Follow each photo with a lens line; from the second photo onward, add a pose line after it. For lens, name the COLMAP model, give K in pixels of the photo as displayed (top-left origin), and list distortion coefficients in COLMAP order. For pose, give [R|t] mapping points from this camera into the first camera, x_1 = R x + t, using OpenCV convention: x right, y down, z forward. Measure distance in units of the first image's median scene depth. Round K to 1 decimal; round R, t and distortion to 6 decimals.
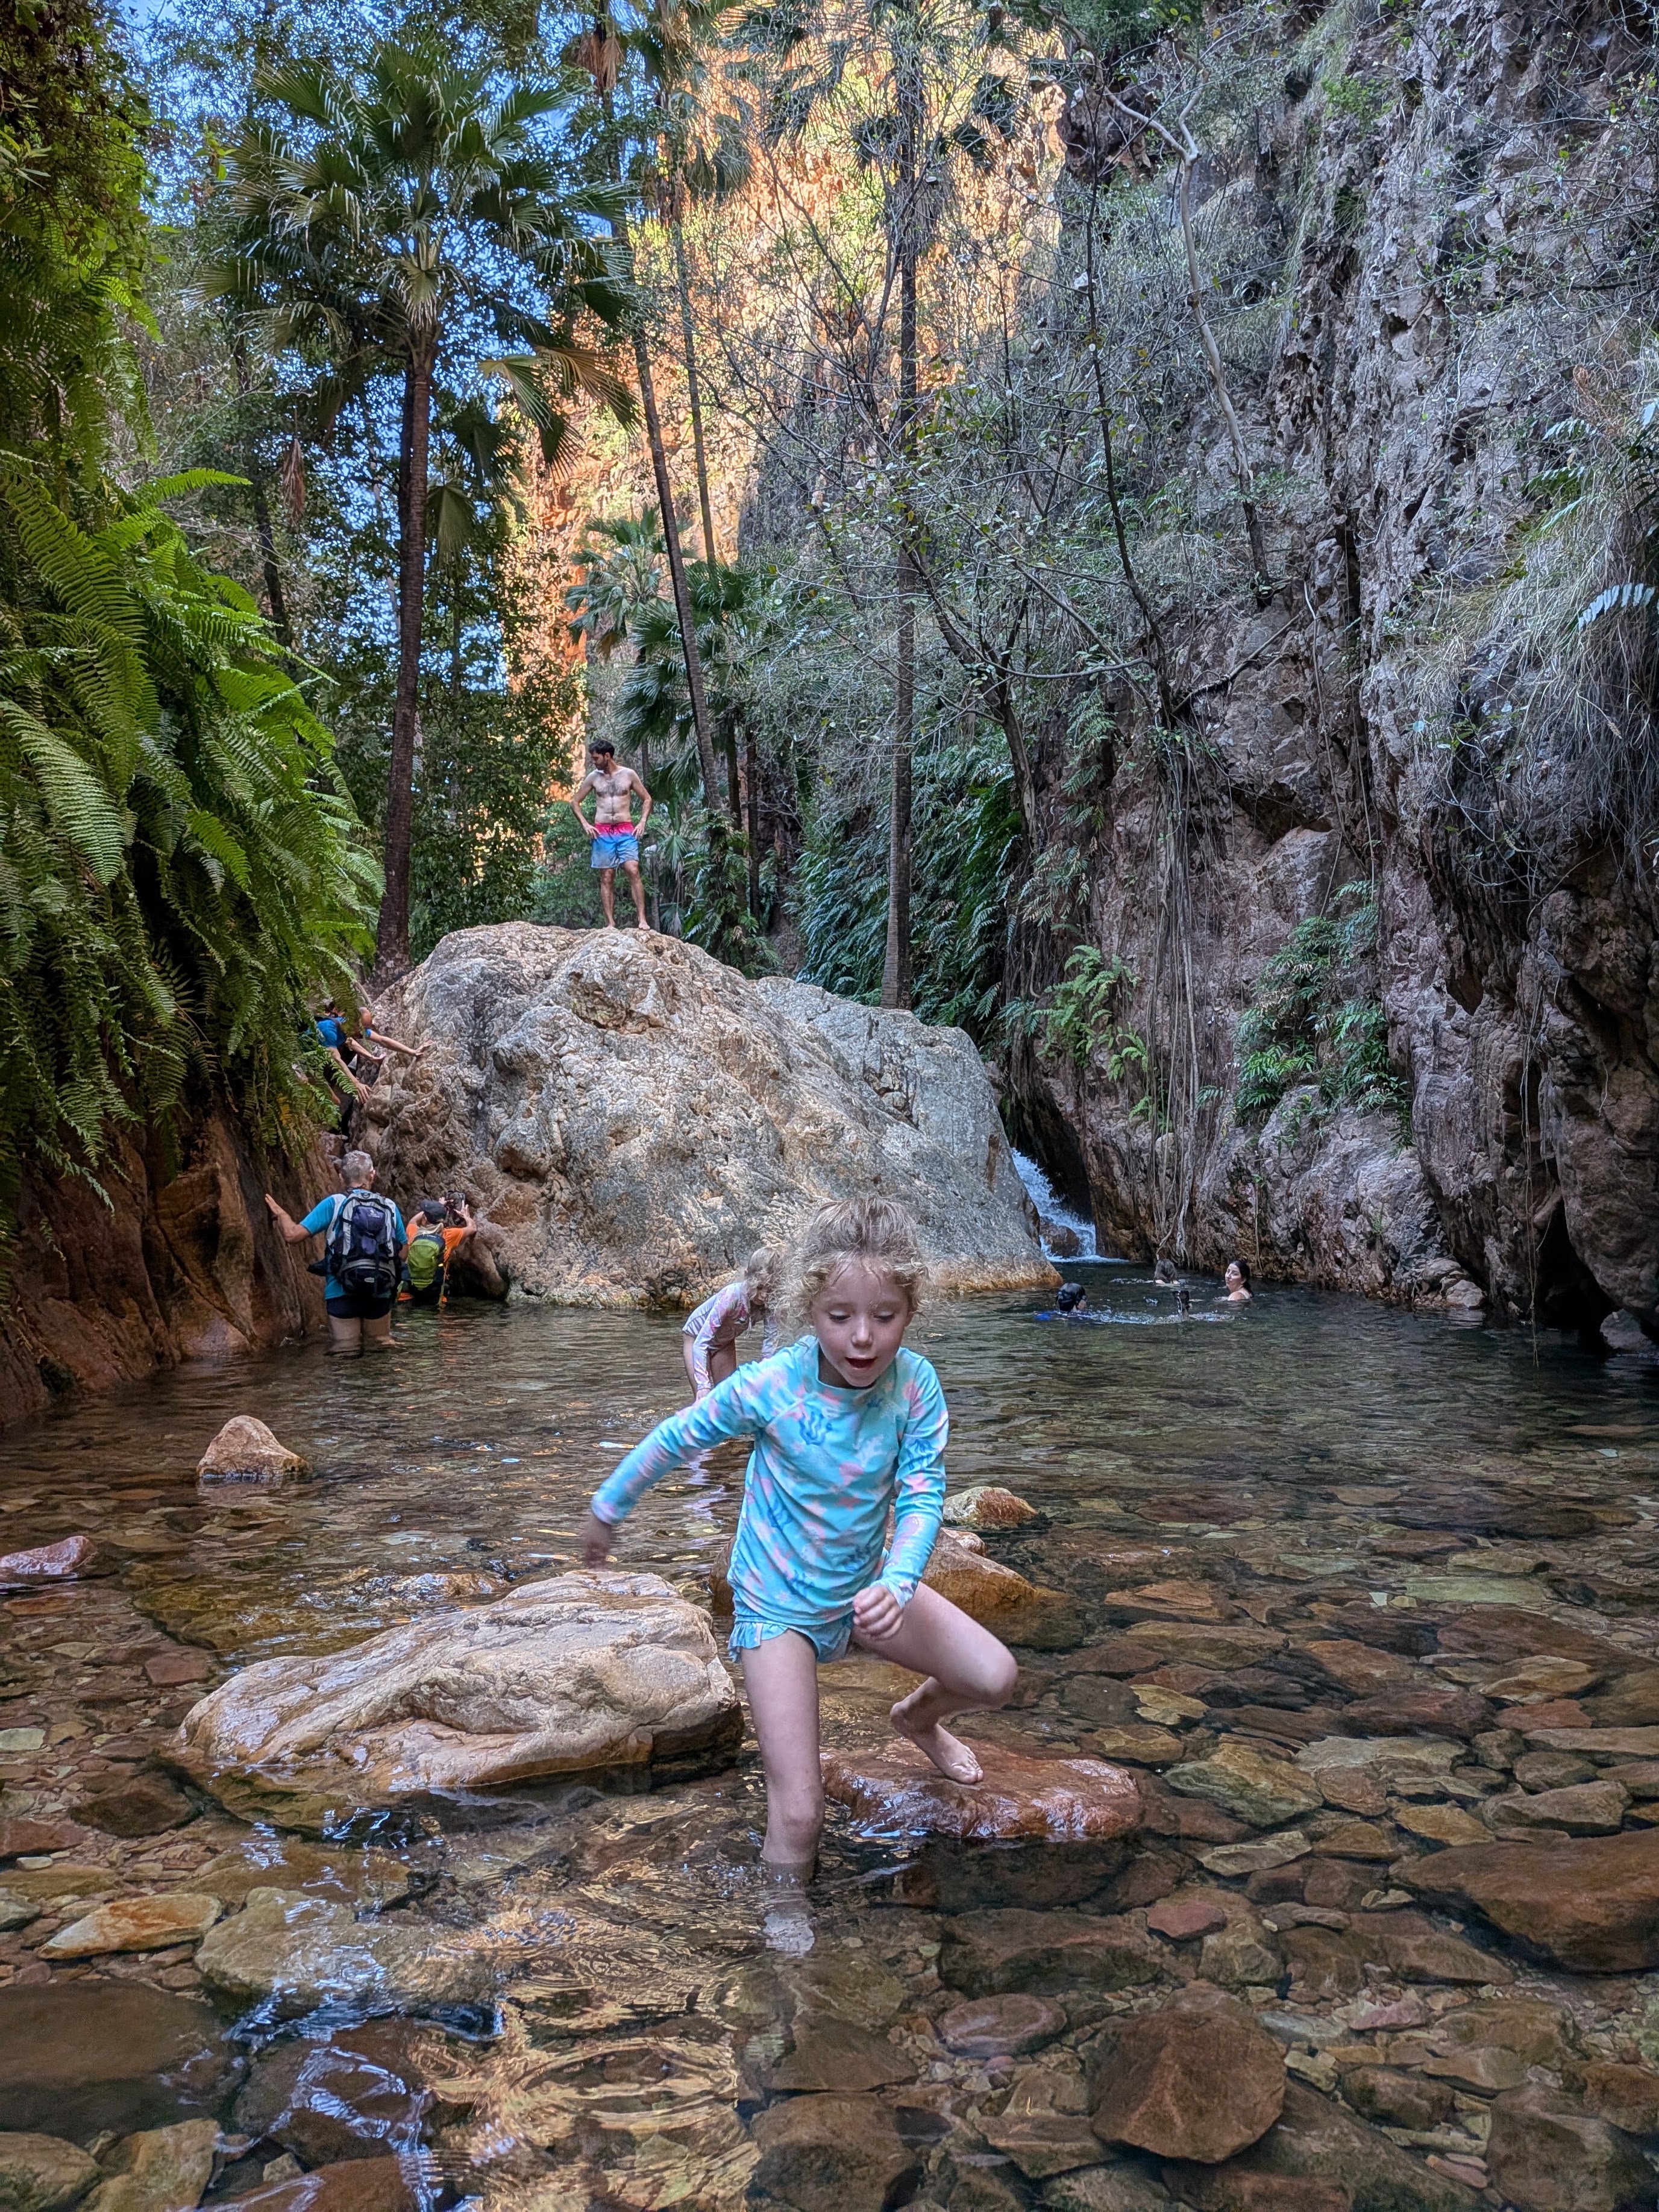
lens RADIAL K [[1780.9, 0, 829.5], [0, 1780.9, 1106.0], [0, 0, 1]] dist [0.128979, -0.237203]
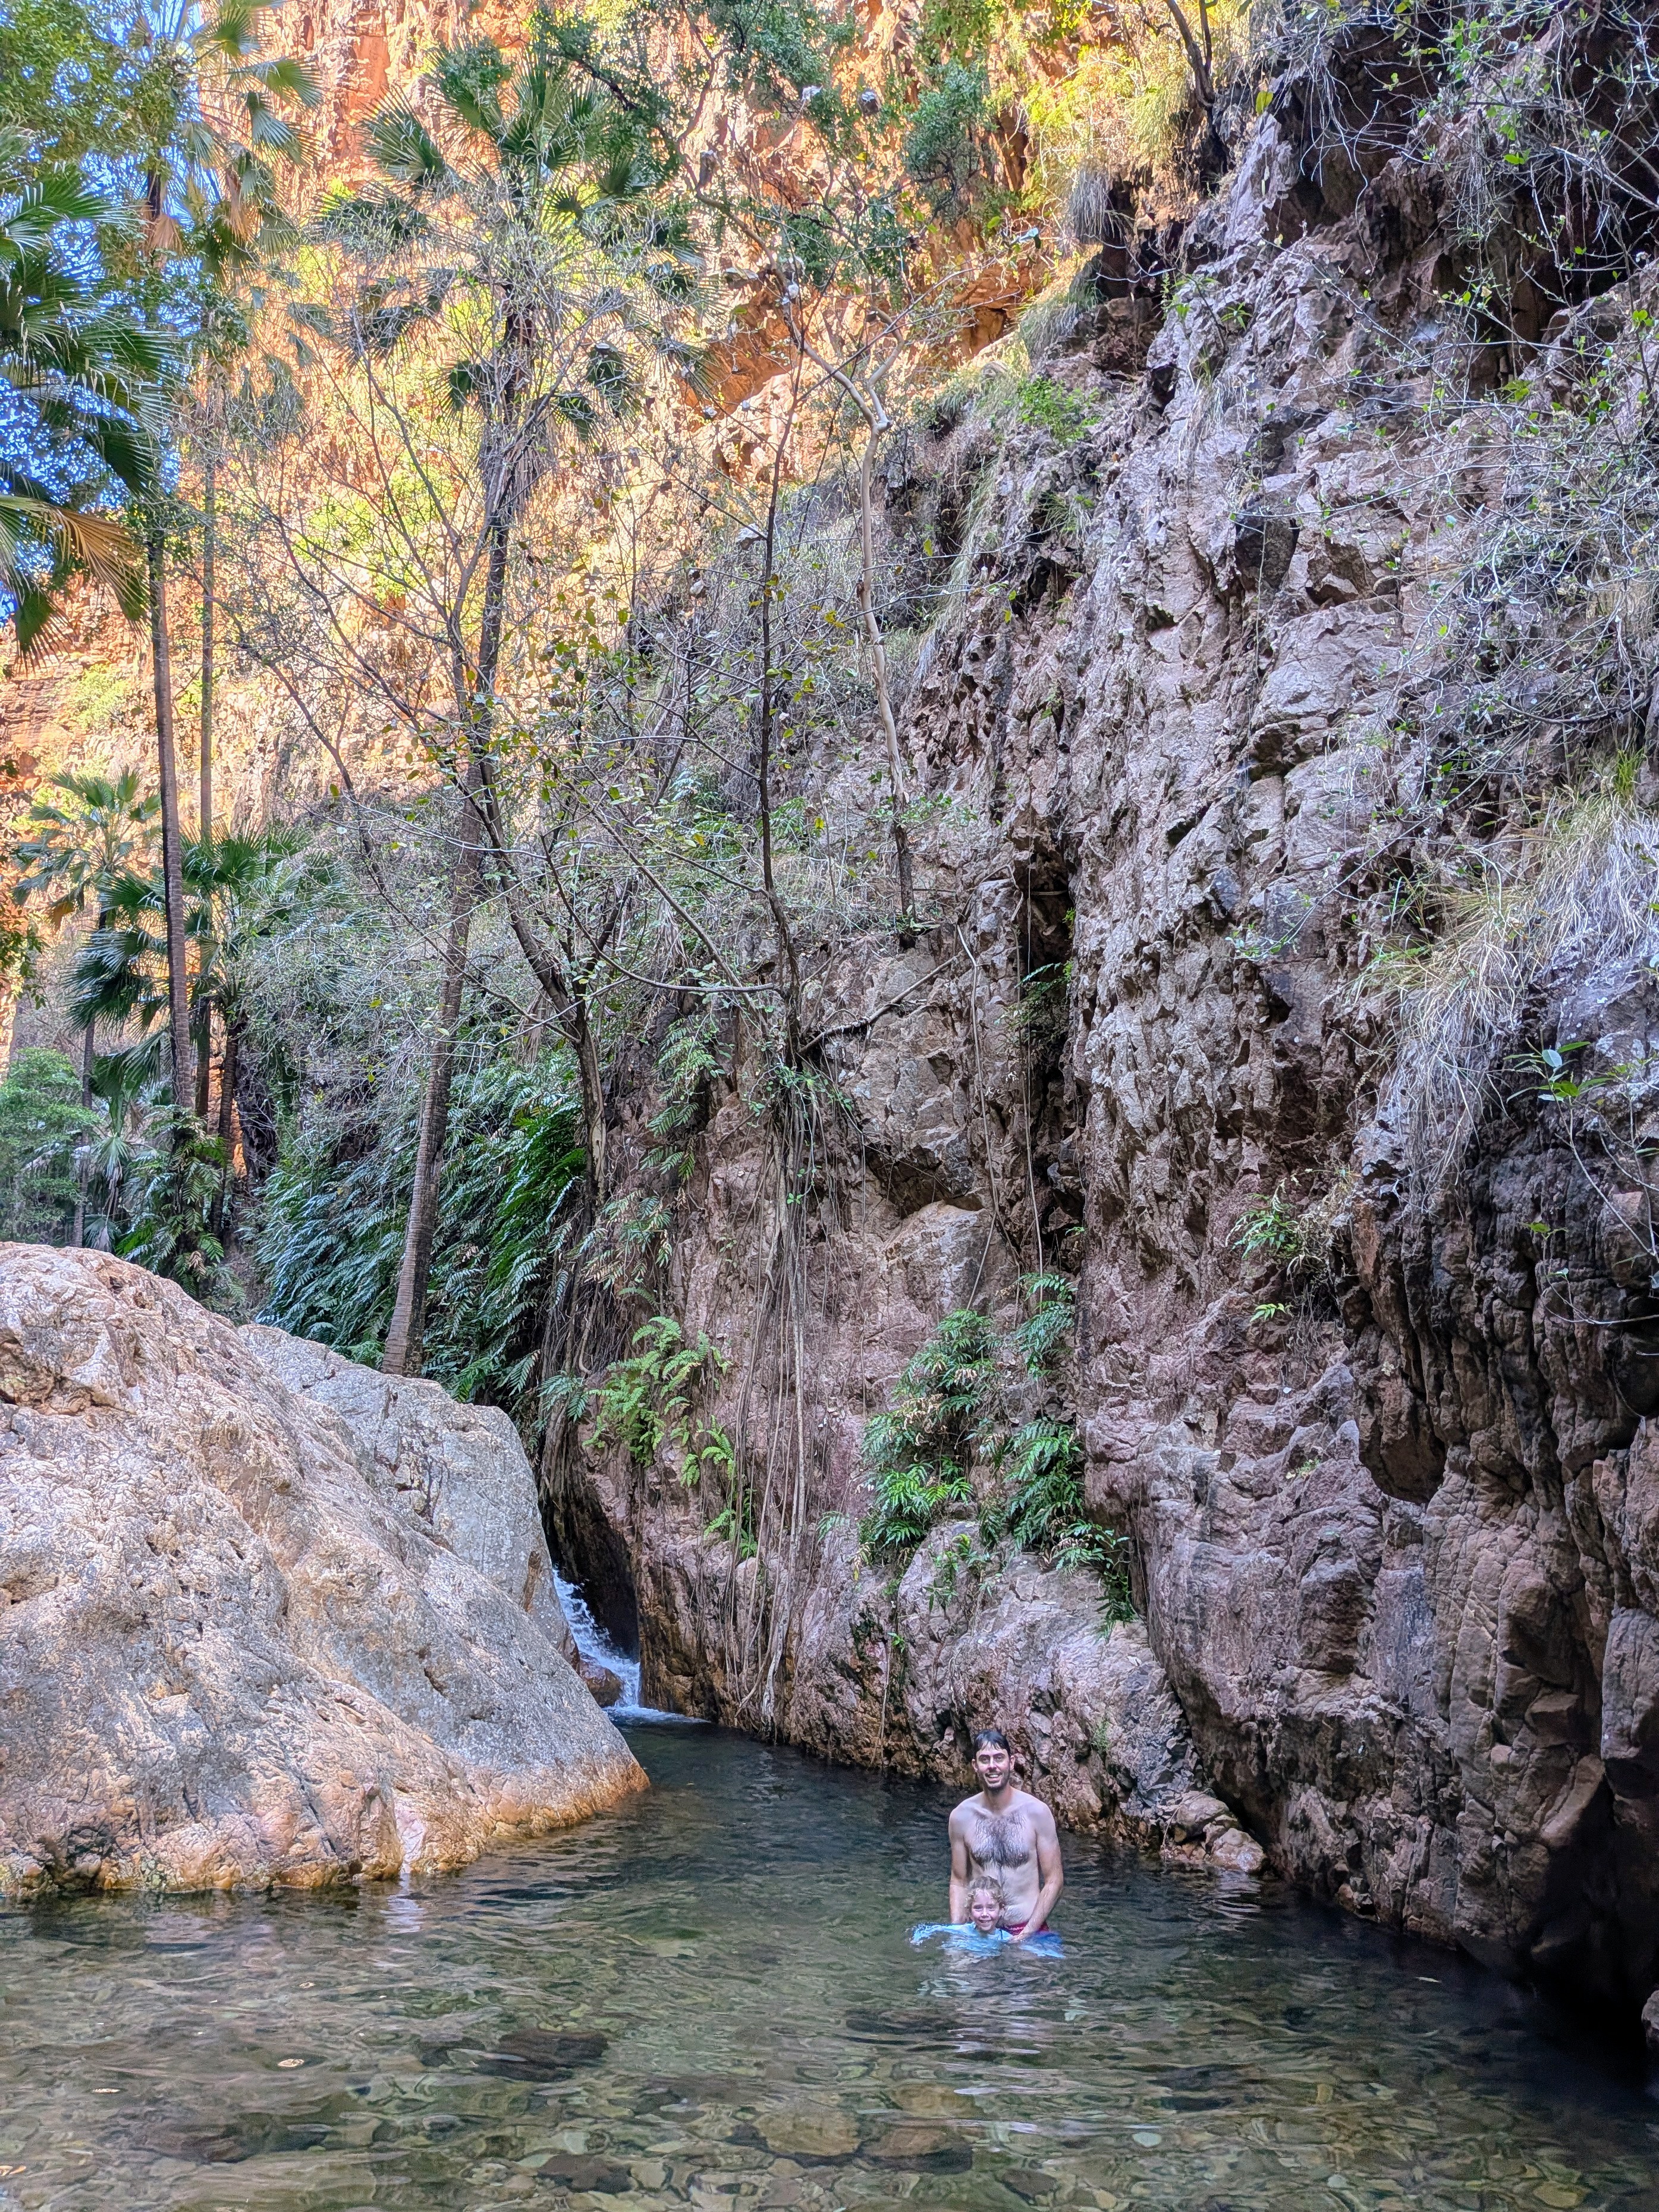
lens RADIAL K [[1779.9, 0, 830.5], [0, 1779.9, 1188.7], [0, 0, 1]] dist [0.123458, -0.280354]
pose [[0.949692, 0.102906, 0.295798, -0.036431], [-0.057118, 0.985547, -0.159479, -0.024720], [-0.307934, 0.134561, 0.941844, 0.226452]]
